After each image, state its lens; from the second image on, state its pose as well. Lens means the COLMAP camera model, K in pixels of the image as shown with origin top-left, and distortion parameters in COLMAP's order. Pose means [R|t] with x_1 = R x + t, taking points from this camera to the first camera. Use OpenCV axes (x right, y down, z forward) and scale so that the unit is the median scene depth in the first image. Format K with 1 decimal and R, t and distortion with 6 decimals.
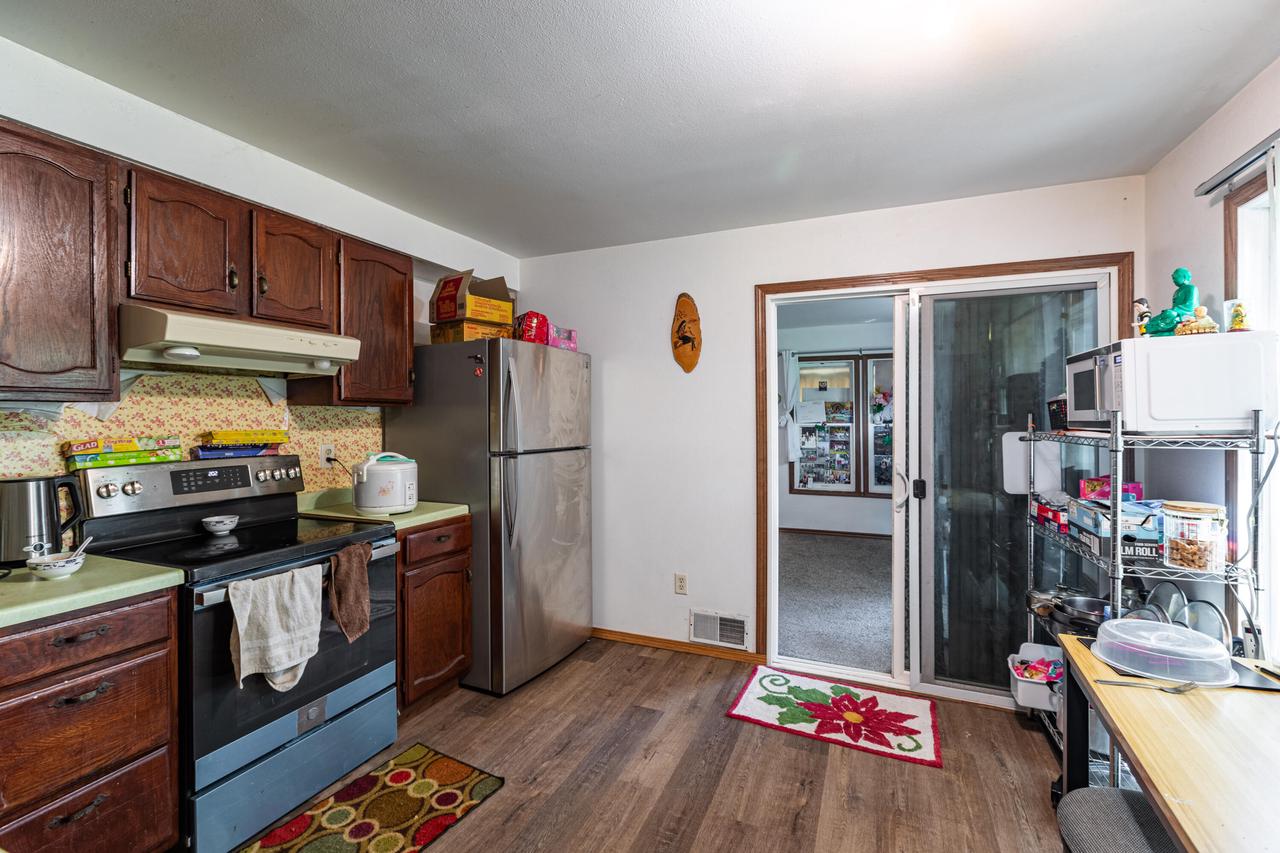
lens RADIAL K [[571.9, 0, 636.3], [0, 571.9, 419.9], [0, 0, 1]] dist [0.000051, -0.000921]
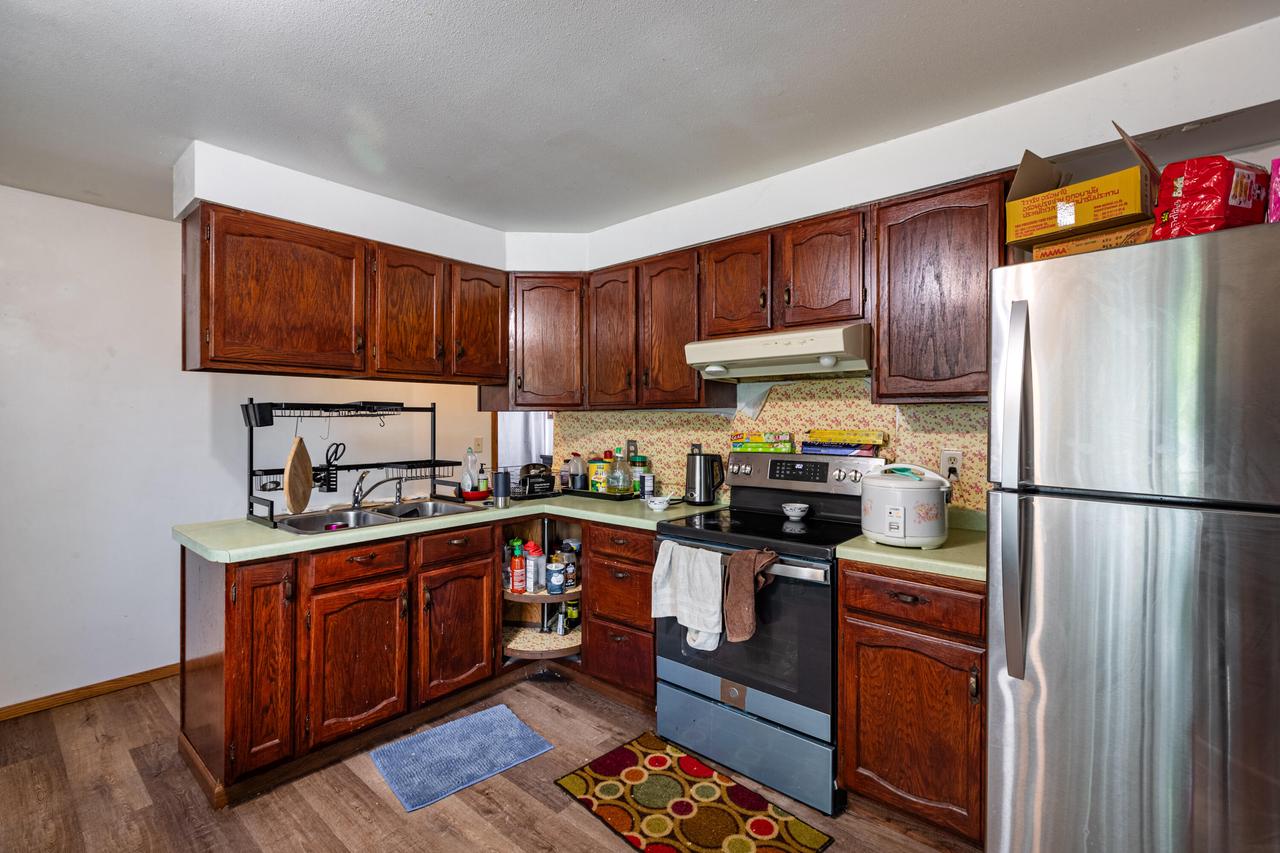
lens RADIAL K [[571.9, 0, 636.5], [0, 571.9, 421.9], [0, 0, 1]] dist [0.000051, -0.000921]
pose [[-0.305896, 0.004228, -0.952056, 0.466009], [-0.006379, 0.999959, 0.006491, -0.001125], [0.952044, 0.008059, -0.305856, 1.052495]]
